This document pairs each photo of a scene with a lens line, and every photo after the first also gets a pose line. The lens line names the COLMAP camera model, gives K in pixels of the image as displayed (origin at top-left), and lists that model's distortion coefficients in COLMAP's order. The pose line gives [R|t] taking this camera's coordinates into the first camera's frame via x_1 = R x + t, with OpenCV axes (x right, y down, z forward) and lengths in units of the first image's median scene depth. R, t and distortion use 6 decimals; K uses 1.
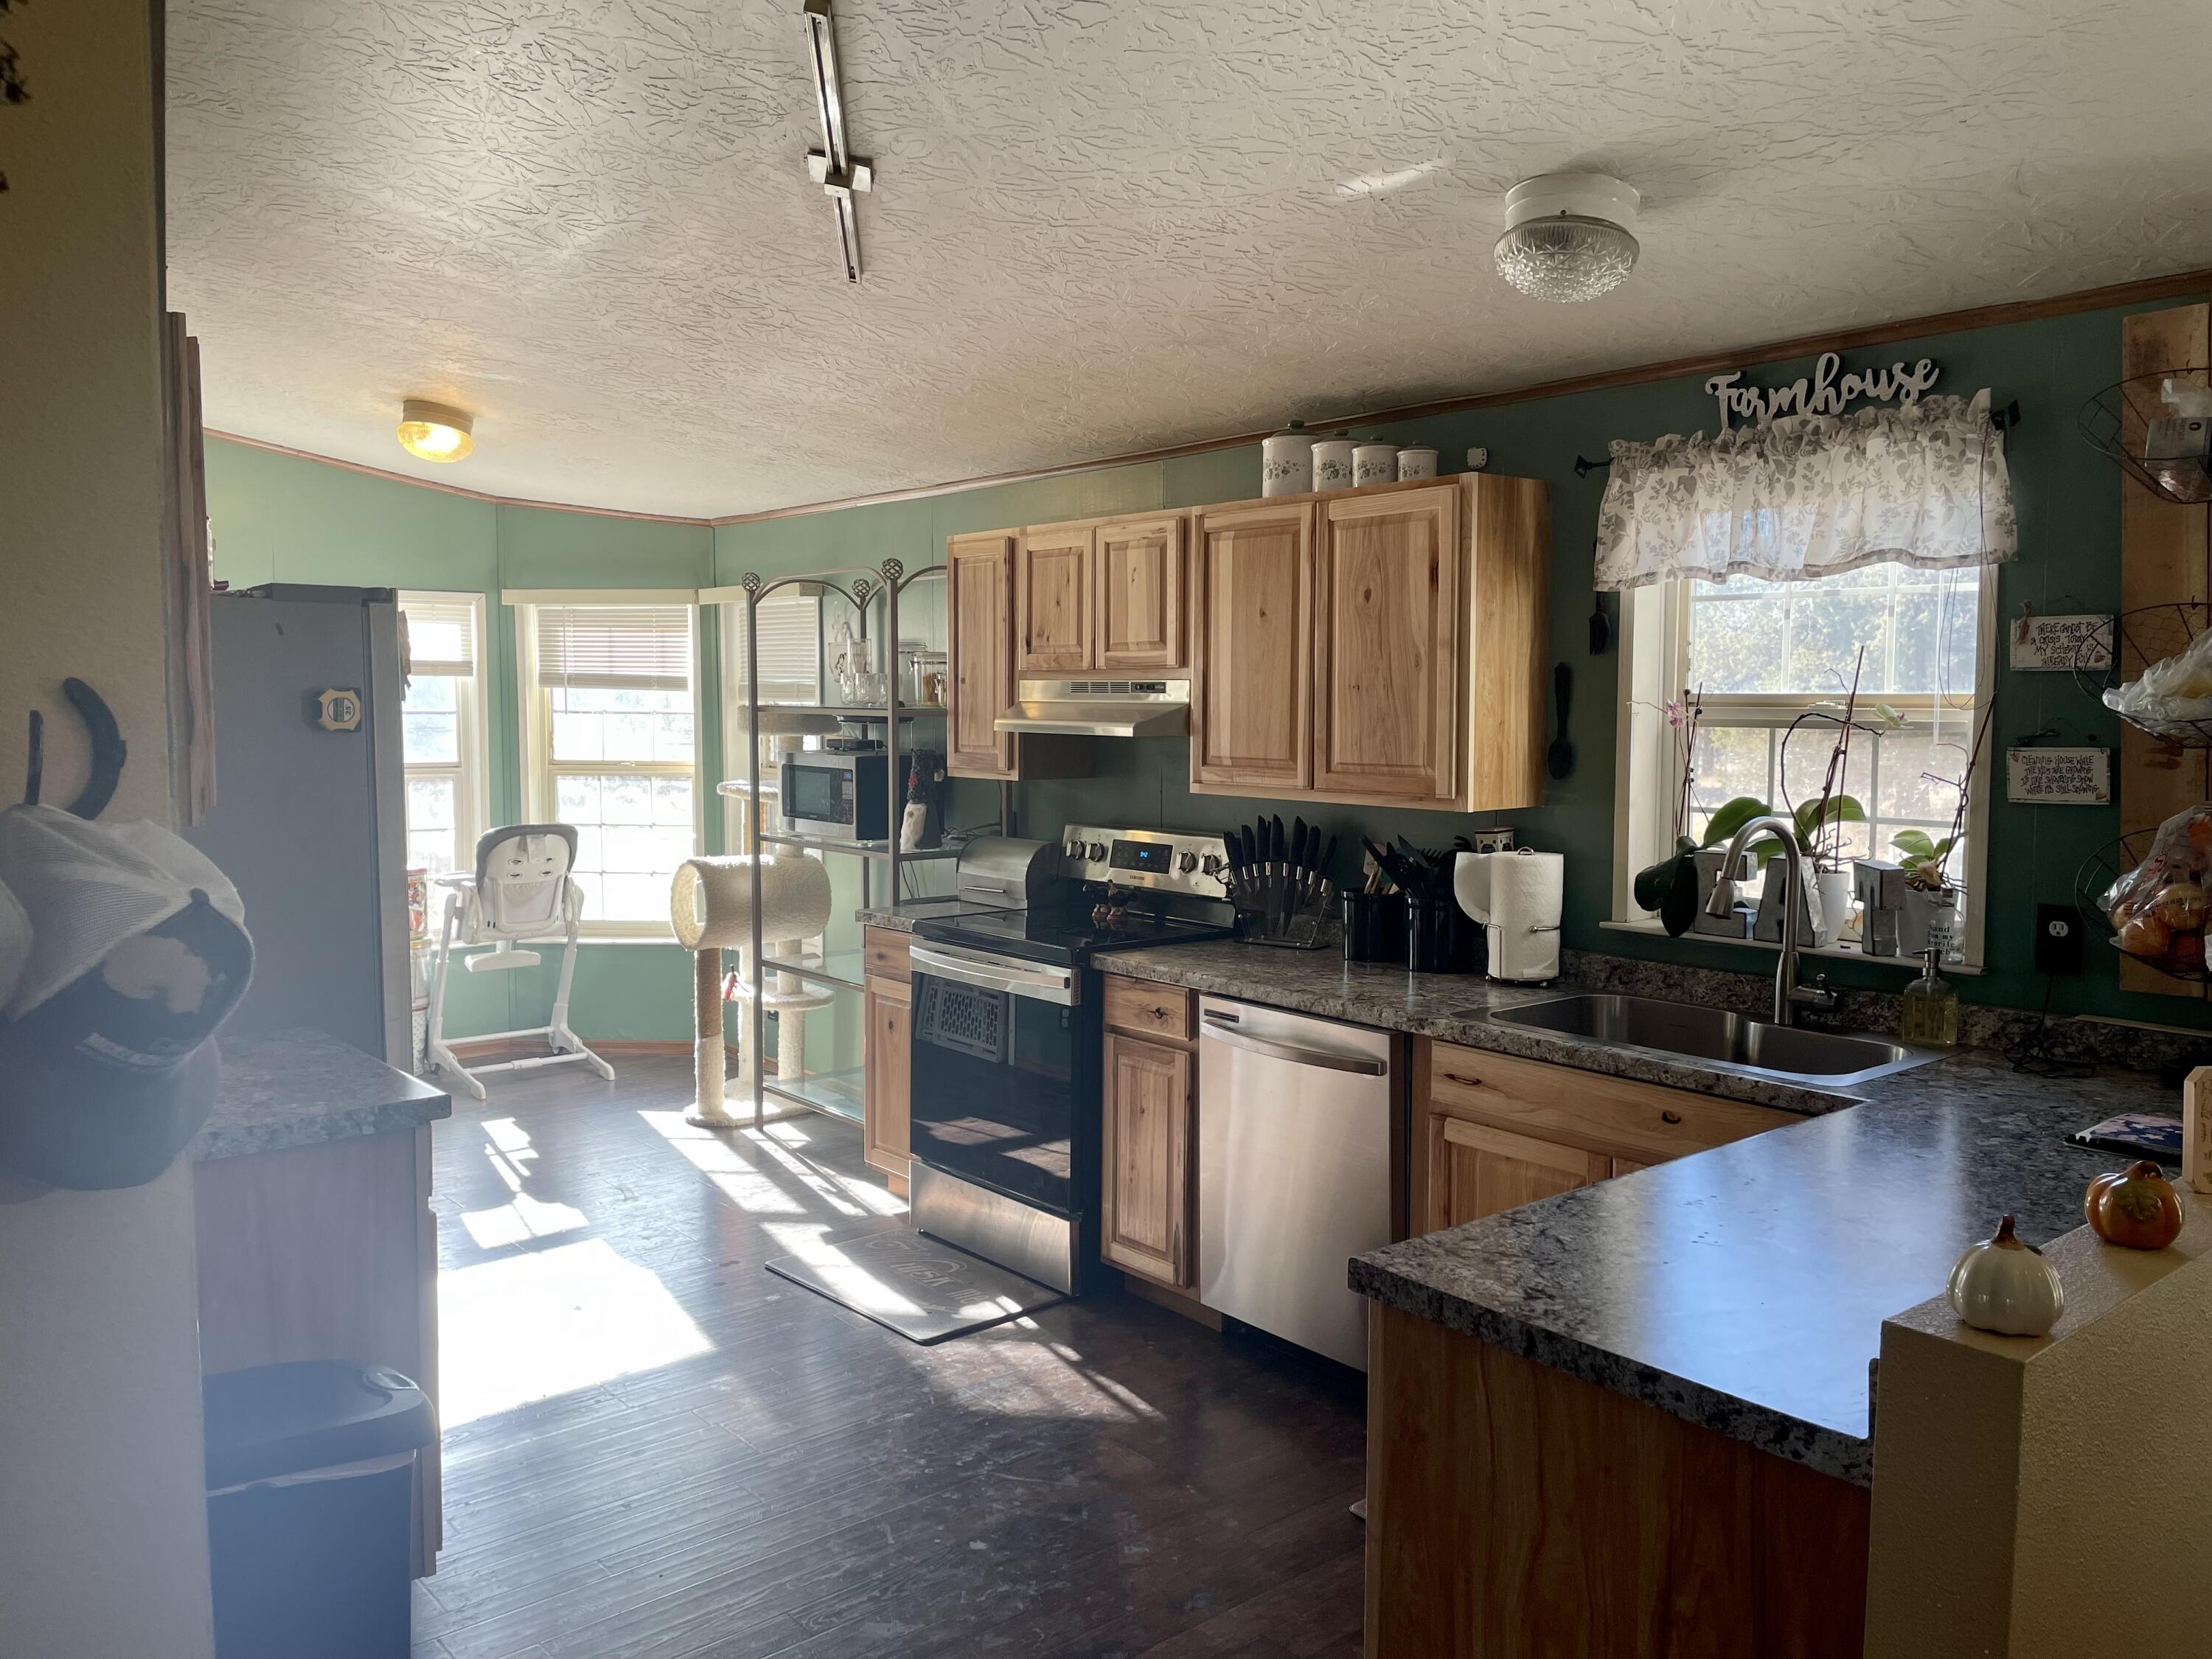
lens RADIAL K [[1671.1, 0, 1107.6], [0, 1671.1, 814.8], [0, 0, 1]] dist [0.126012, -0.146969]
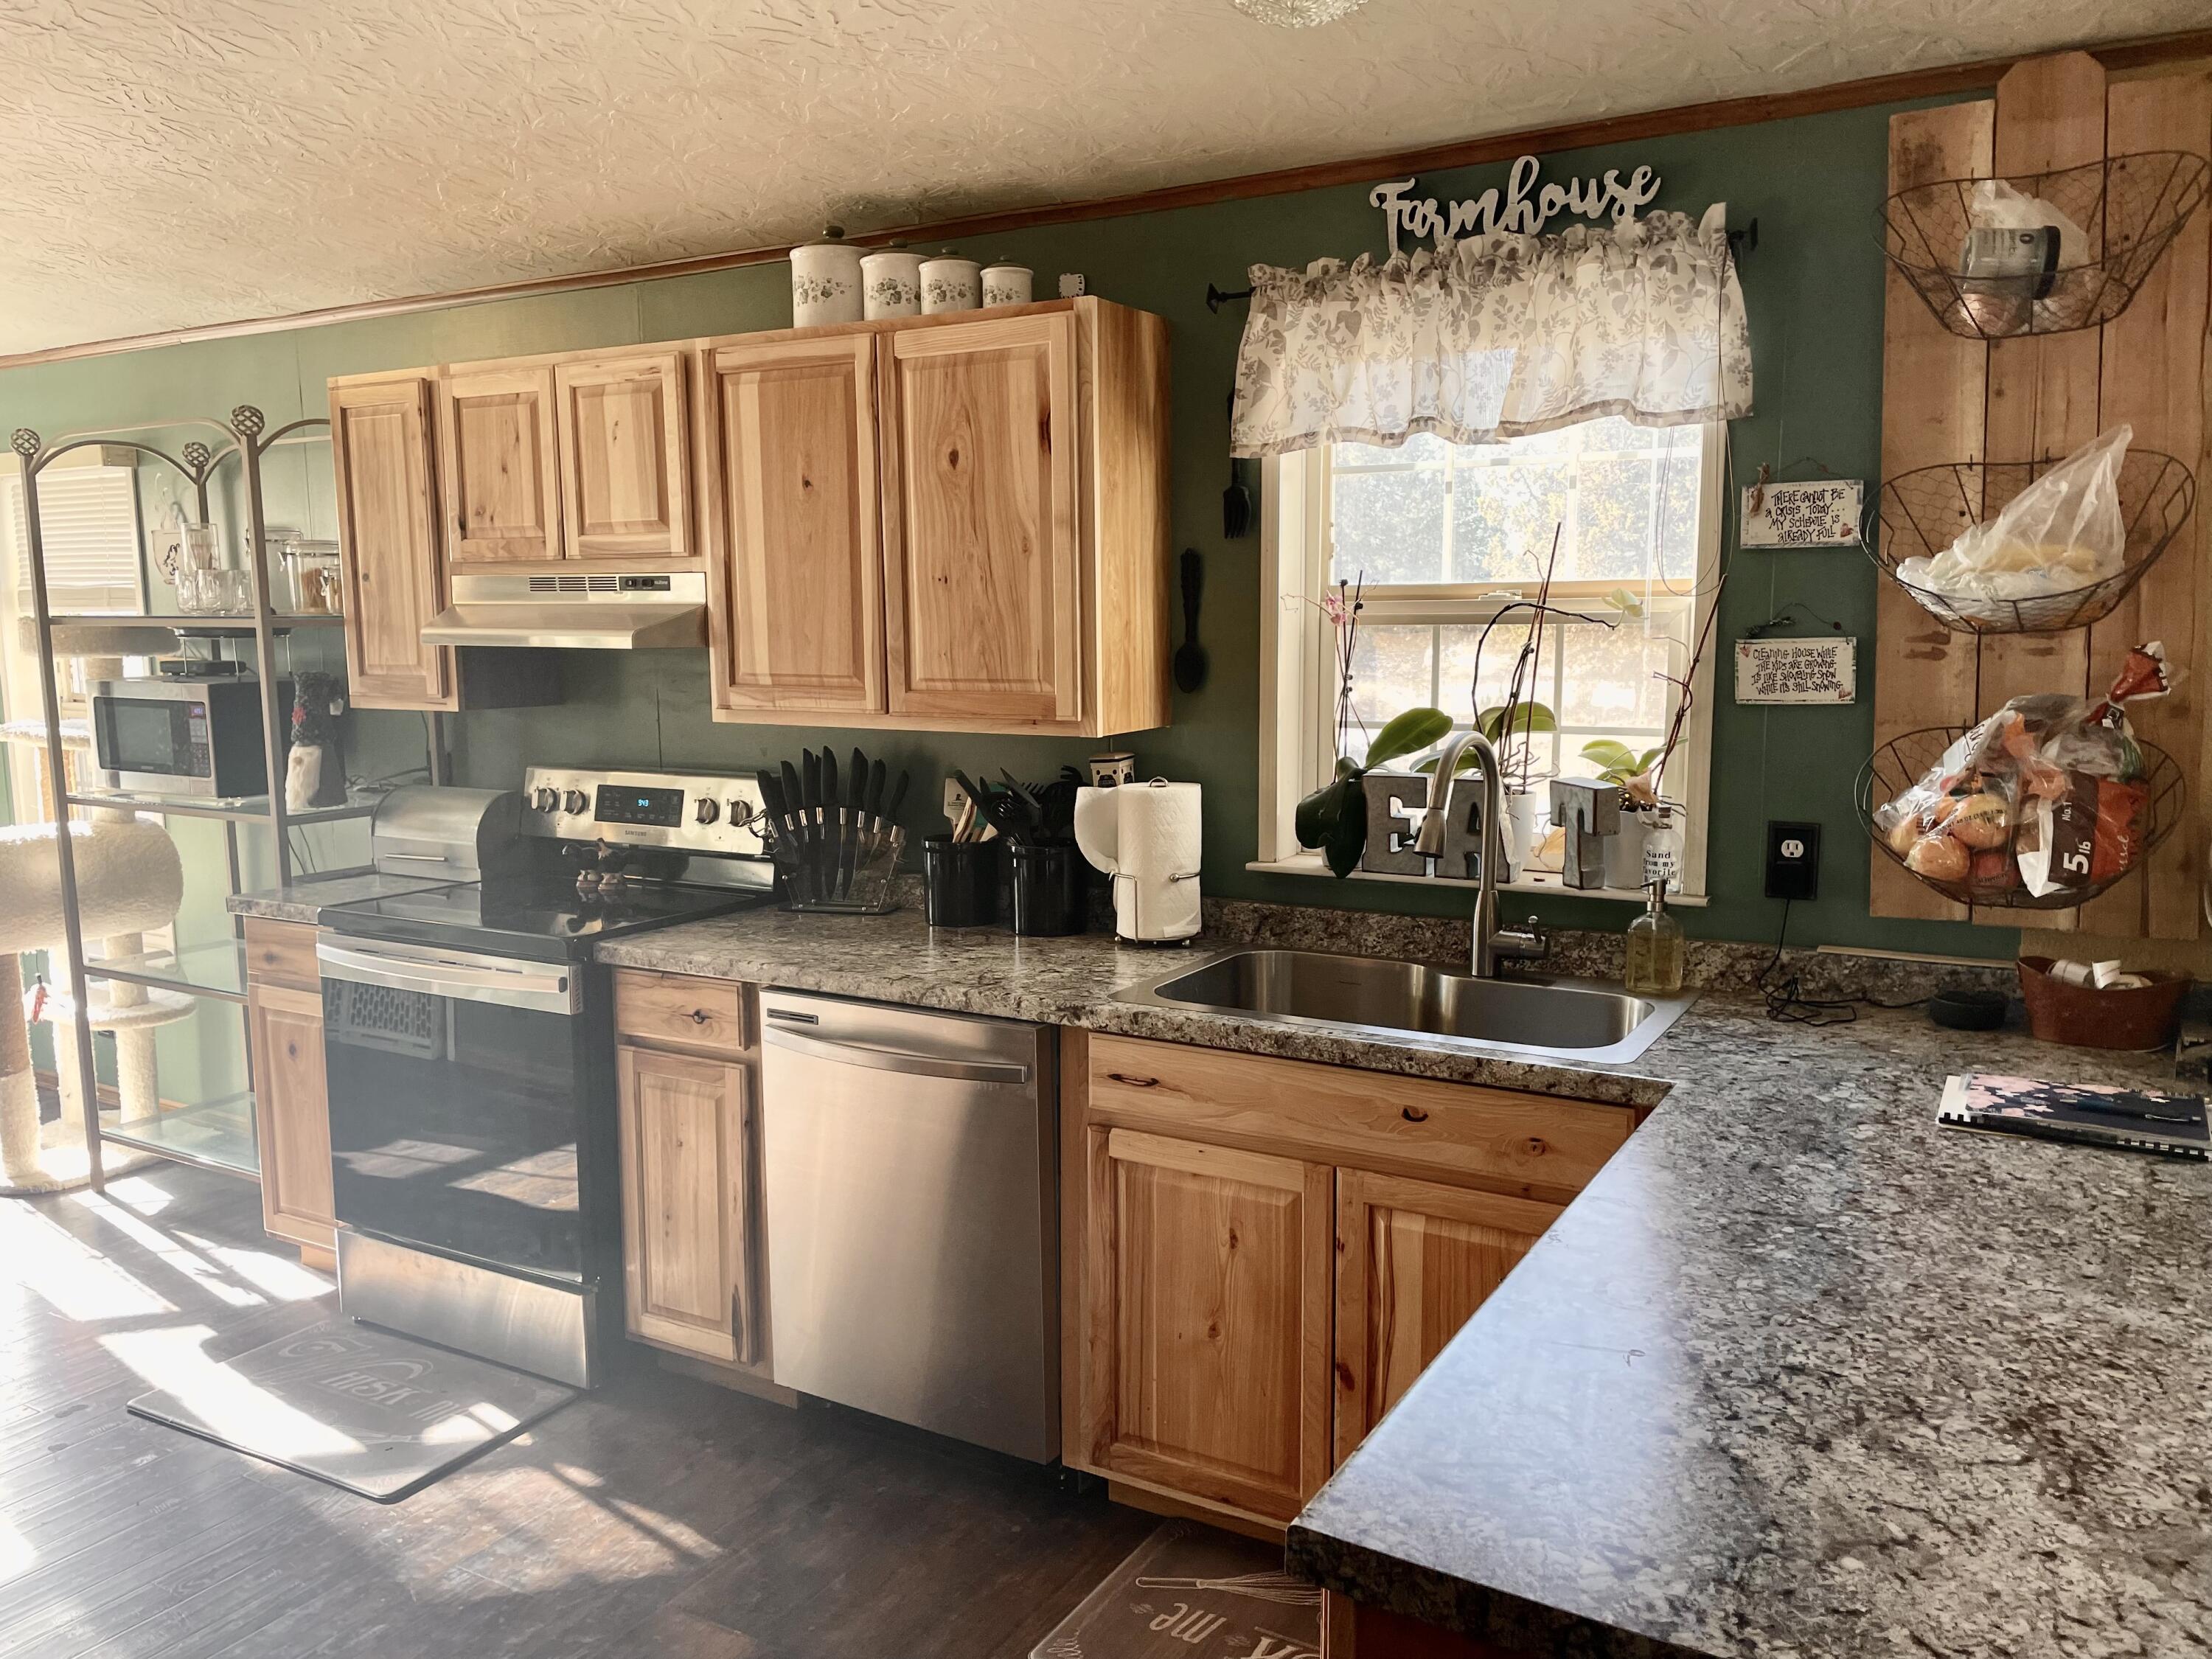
lens RADIAL K [[1693.0, 0, 1090.2], [0, 1693.0, 849.1], [0, 0, 1]] dist [0.100840, -0.127305]
pose [[0.944613, -0.057058, 0.323187, -0.048736], [0.034717, 0.996618, 0.074481, -0.008138], [-0.326344, -0.059135, 0.943400, 0.232348]]
